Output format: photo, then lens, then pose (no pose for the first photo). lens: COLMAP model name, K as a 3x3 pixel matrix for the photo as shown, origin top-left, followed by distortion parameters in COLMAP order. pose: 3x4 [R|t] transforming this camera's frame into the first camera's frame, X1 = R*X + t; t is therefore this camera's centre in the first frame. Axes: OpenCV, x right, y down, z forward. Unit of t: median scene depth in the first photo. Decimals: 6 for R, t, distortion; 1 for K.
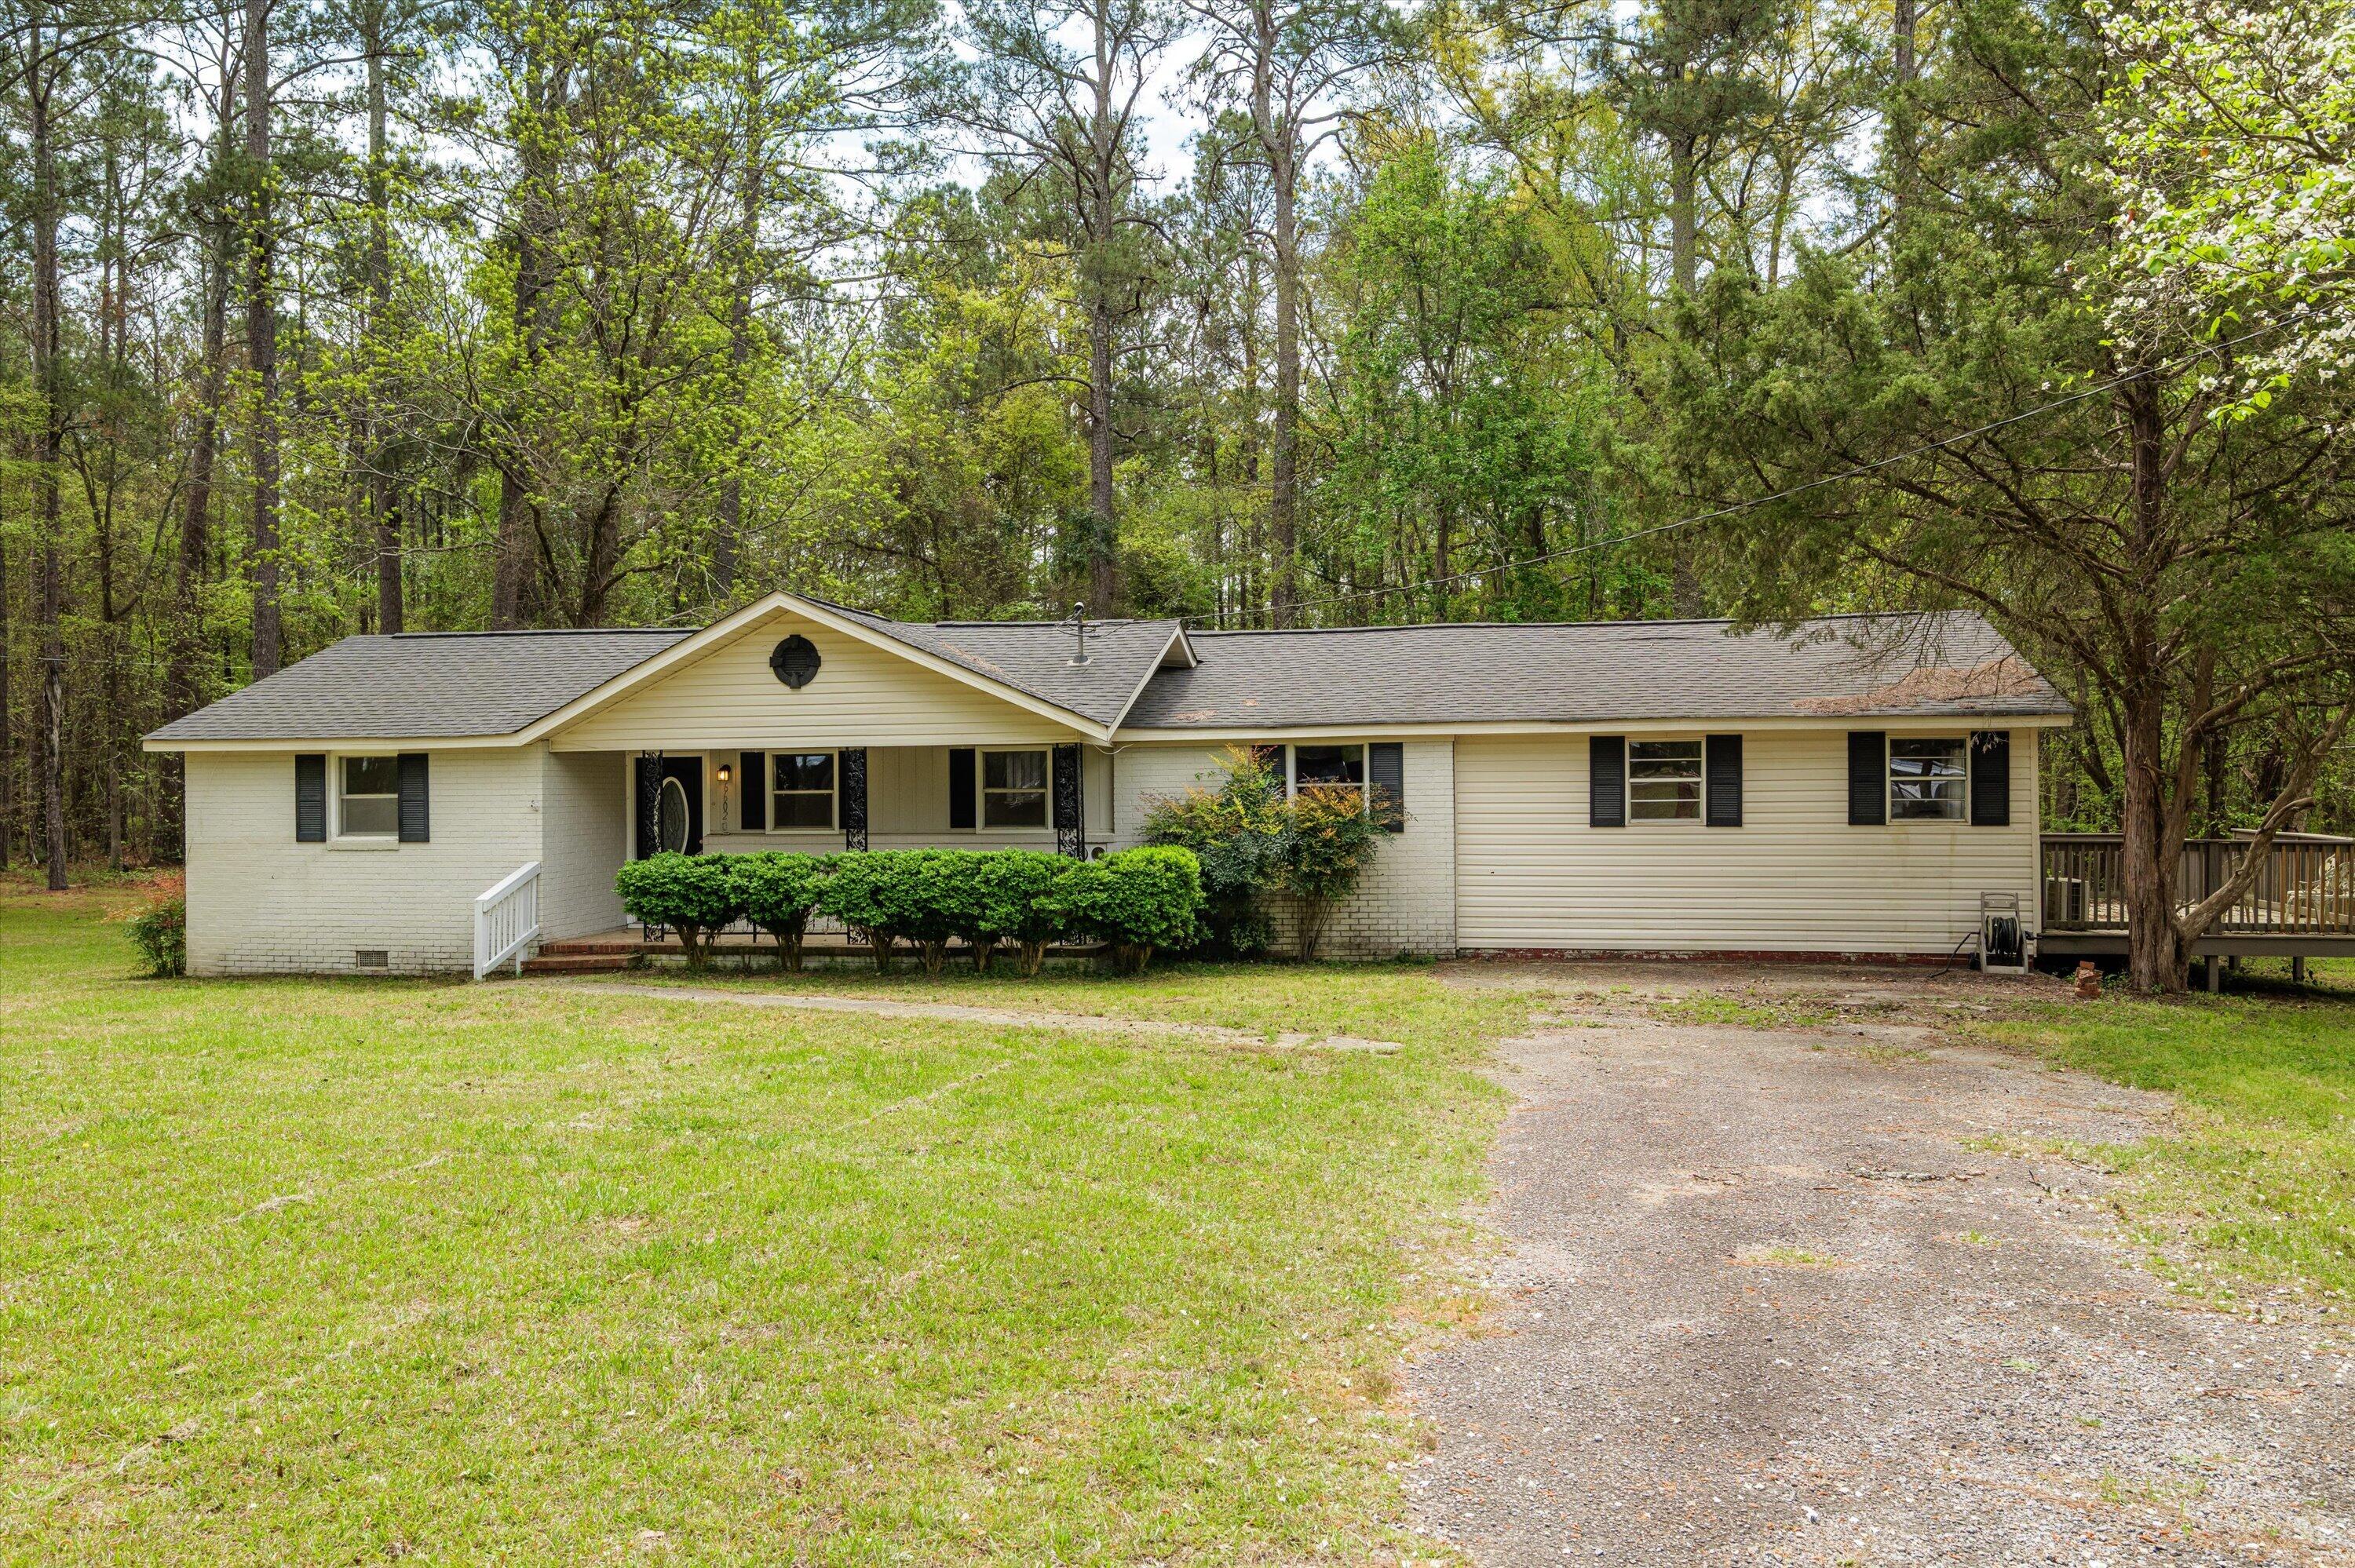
lens RADIAL K [[1875.8, 0, 1165.7], [0, 1875.8, 787.9], [0, 0, 1]] dist [0.003033, 0.001091]
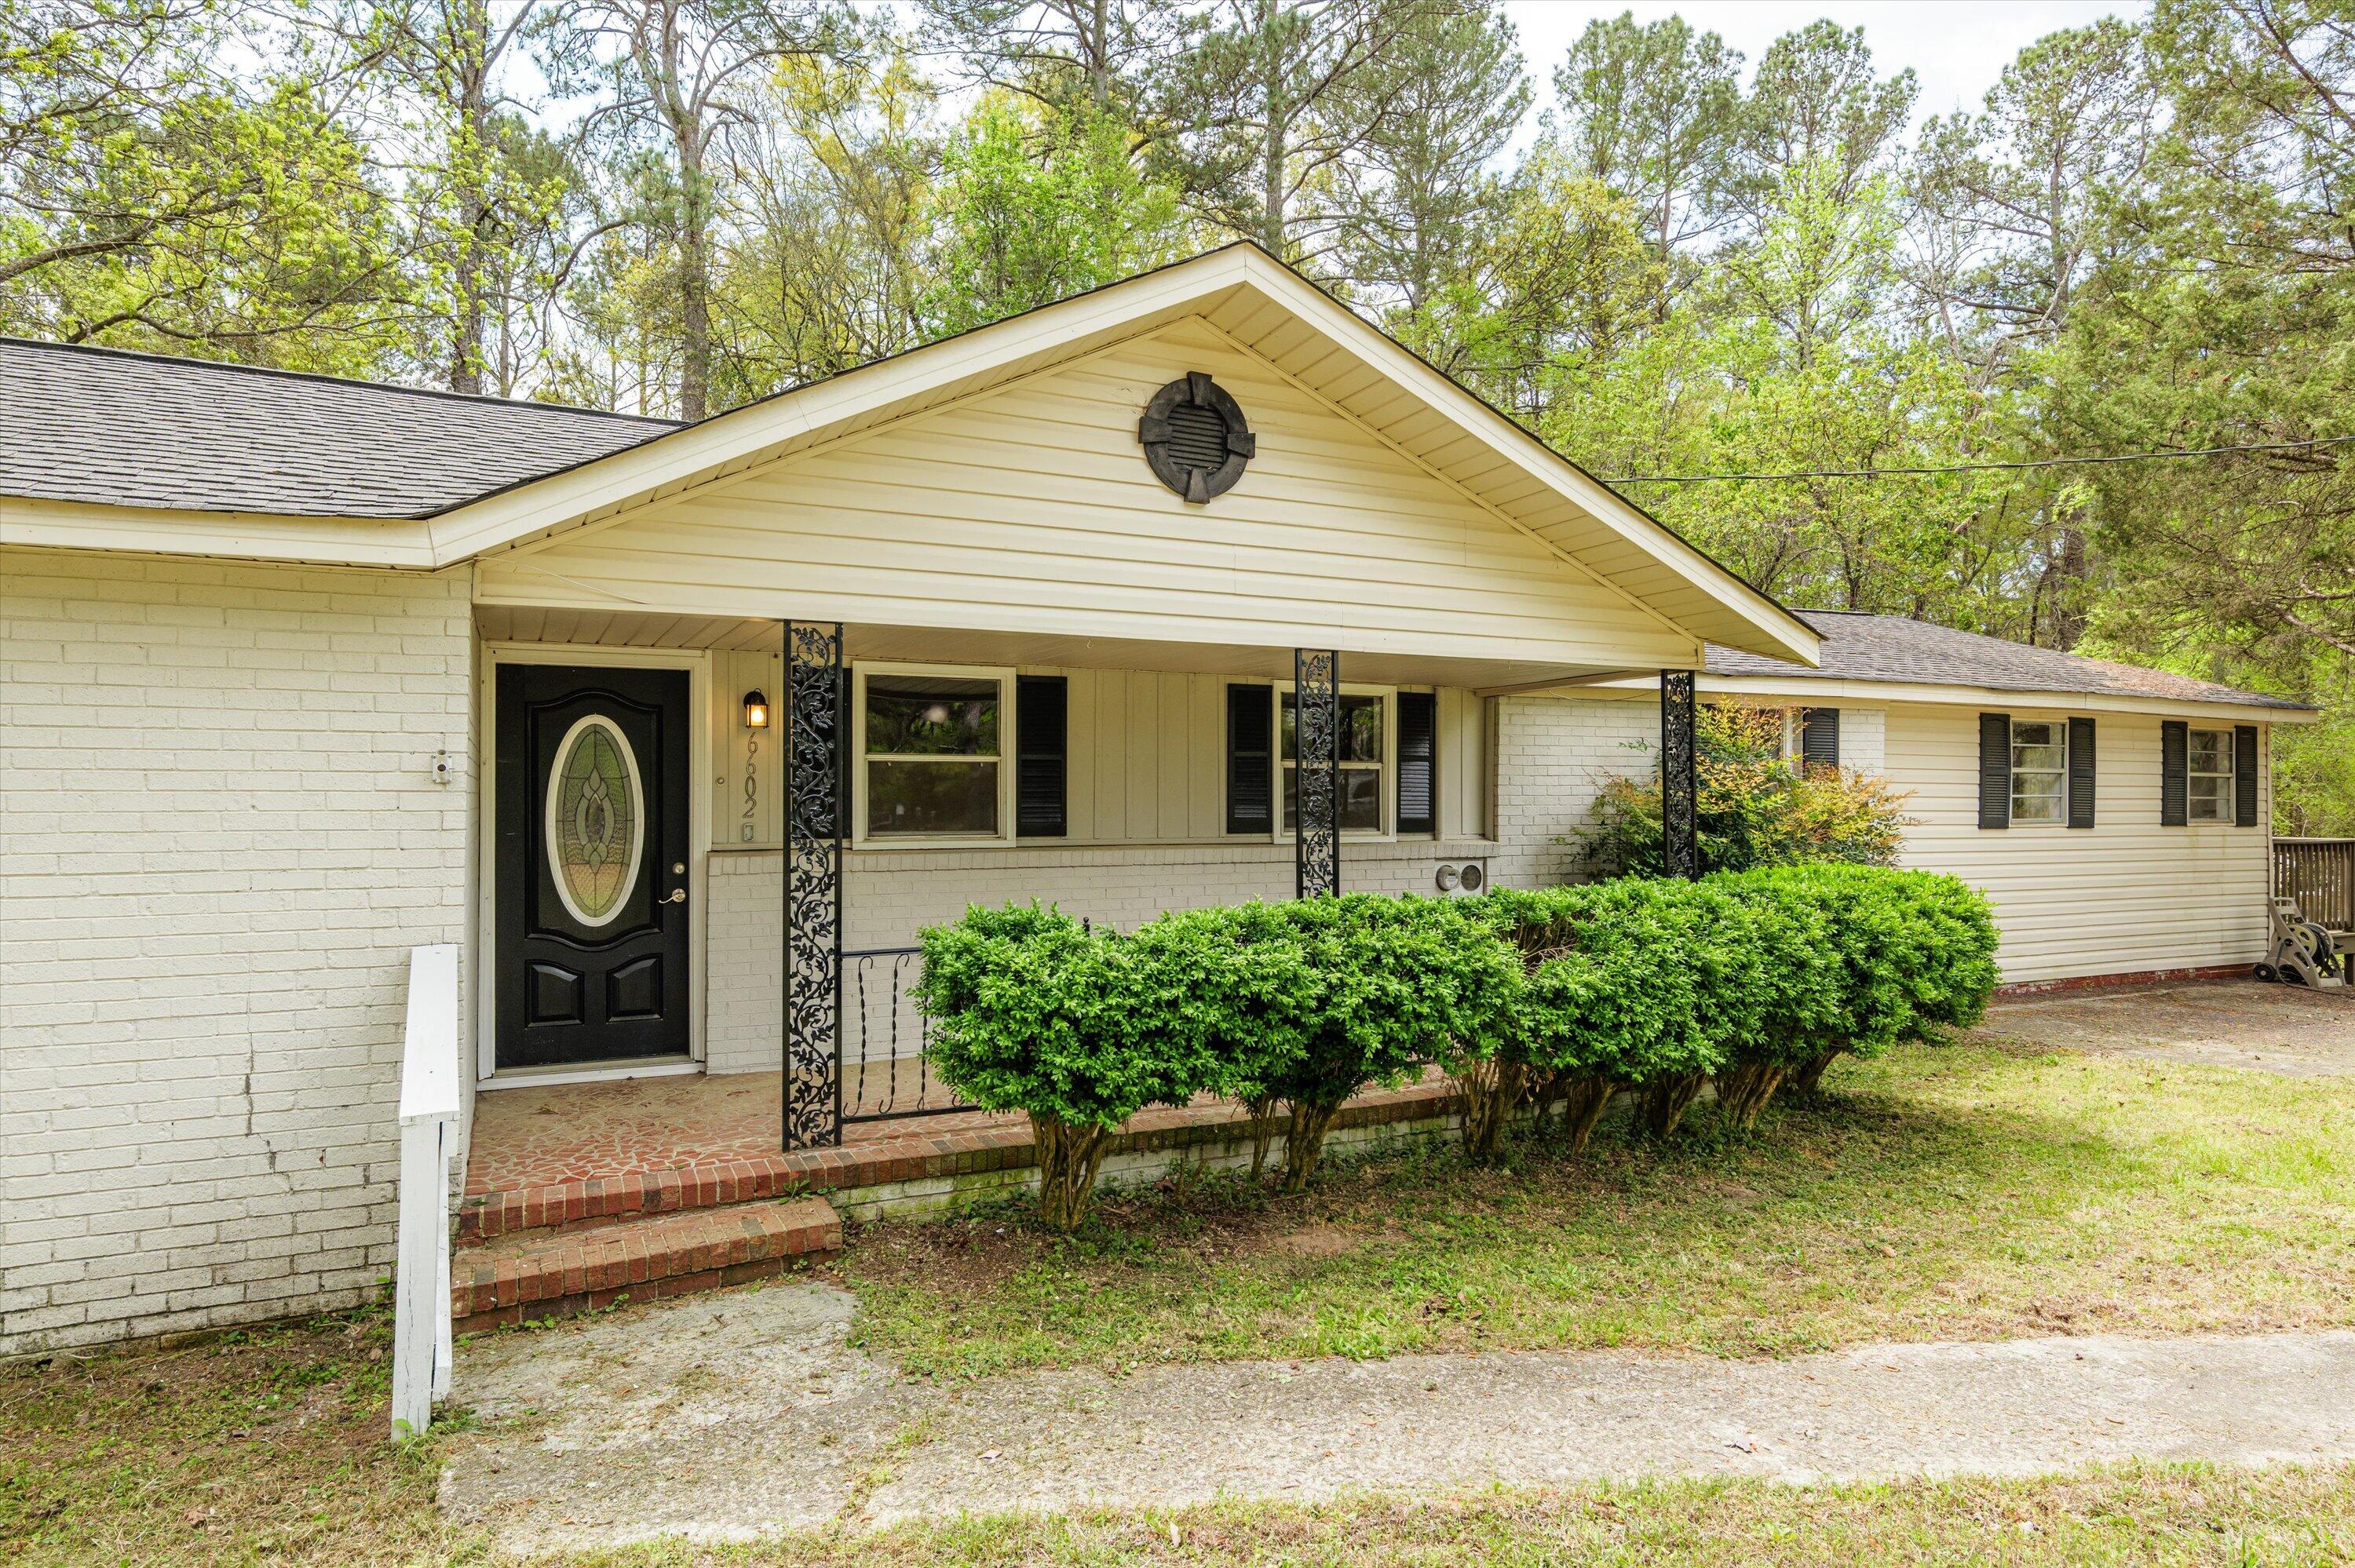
lens RADIAL K [[1358.9, 0, 1180.9], [0, 1358.9, 801.1], [0, 0, 1]] dist [0.002587, 0.001415]
pose [[0.793012, 0.011104, 0.609105, -0.382428], [-0.008725, 0.999938, -0.006869, 0.016006], [-0.609144, 0.000133, 0.793060, 0.756506]]
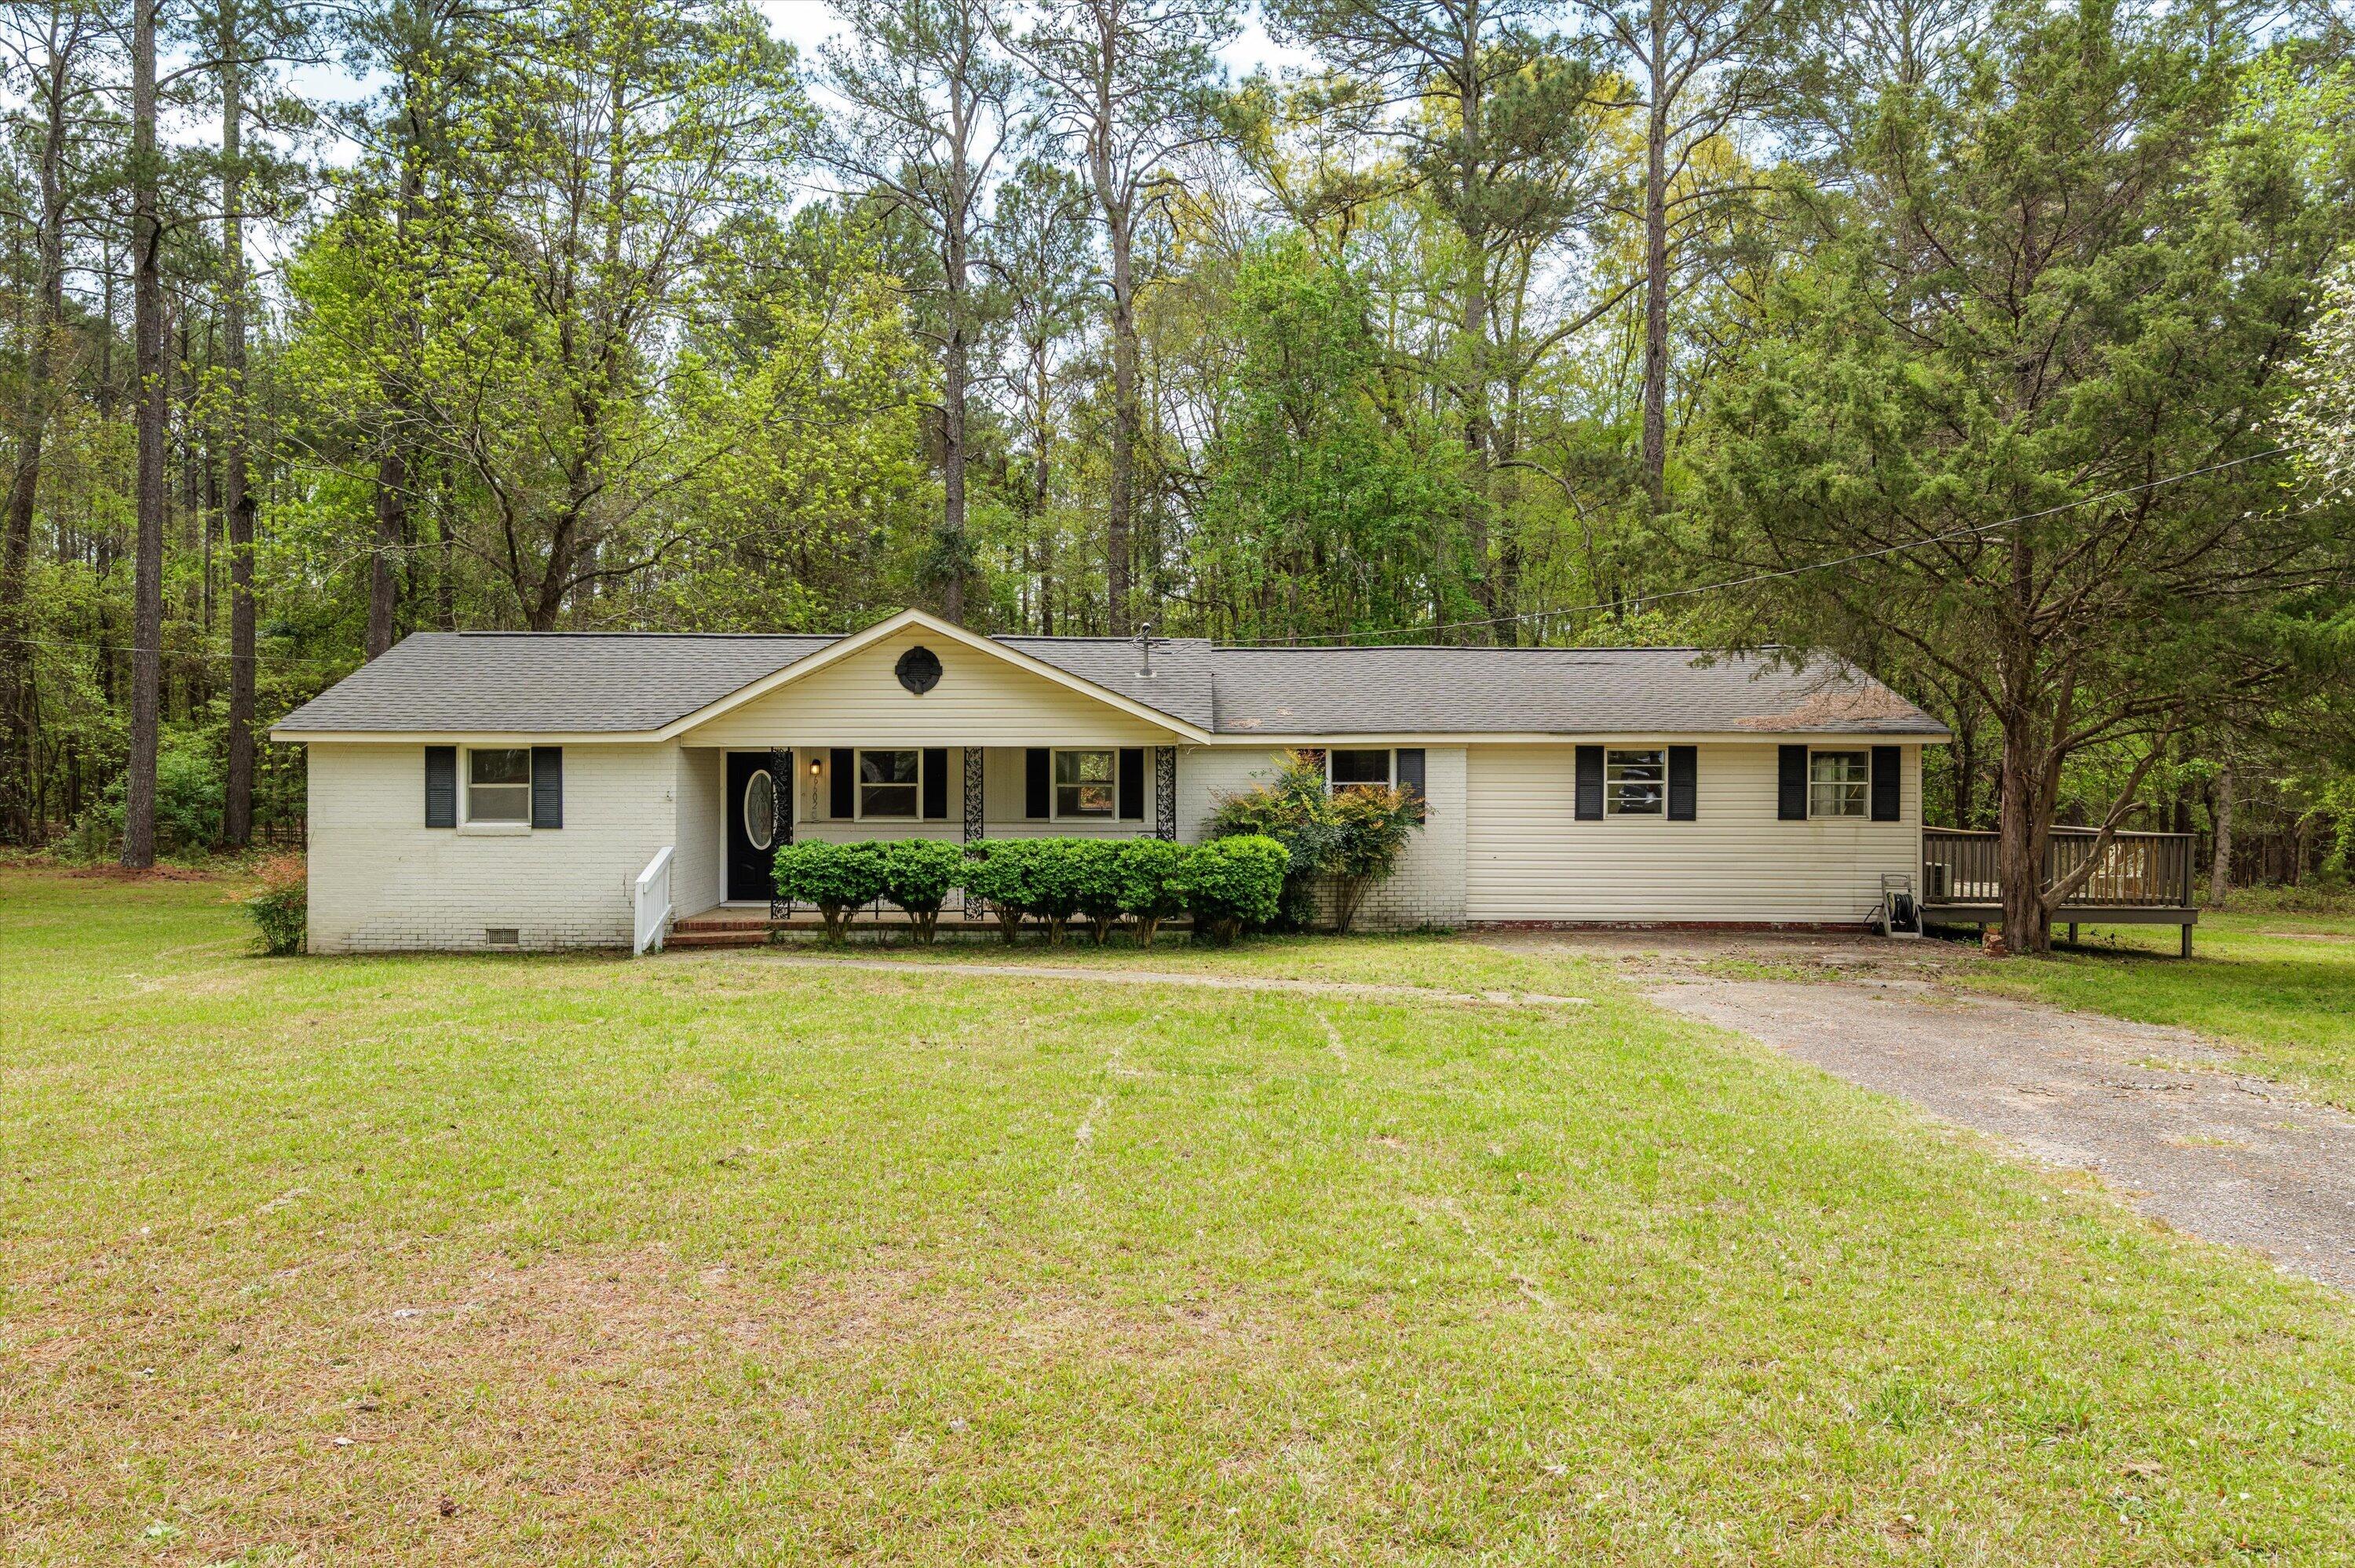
lens RADIAL K [[1717.1, 0, 1168.5], [0, 1717.1, 784.2], [0, 0, 1]] dist [0.002970, -0.005470]
pose [[0.982595, 0.008793, 0.185552, -0.239359], [-0.010024, 0.999934, 0.005698, -0.006154], [-0.185489, -0.007459, 0.982618, -0.042811]]
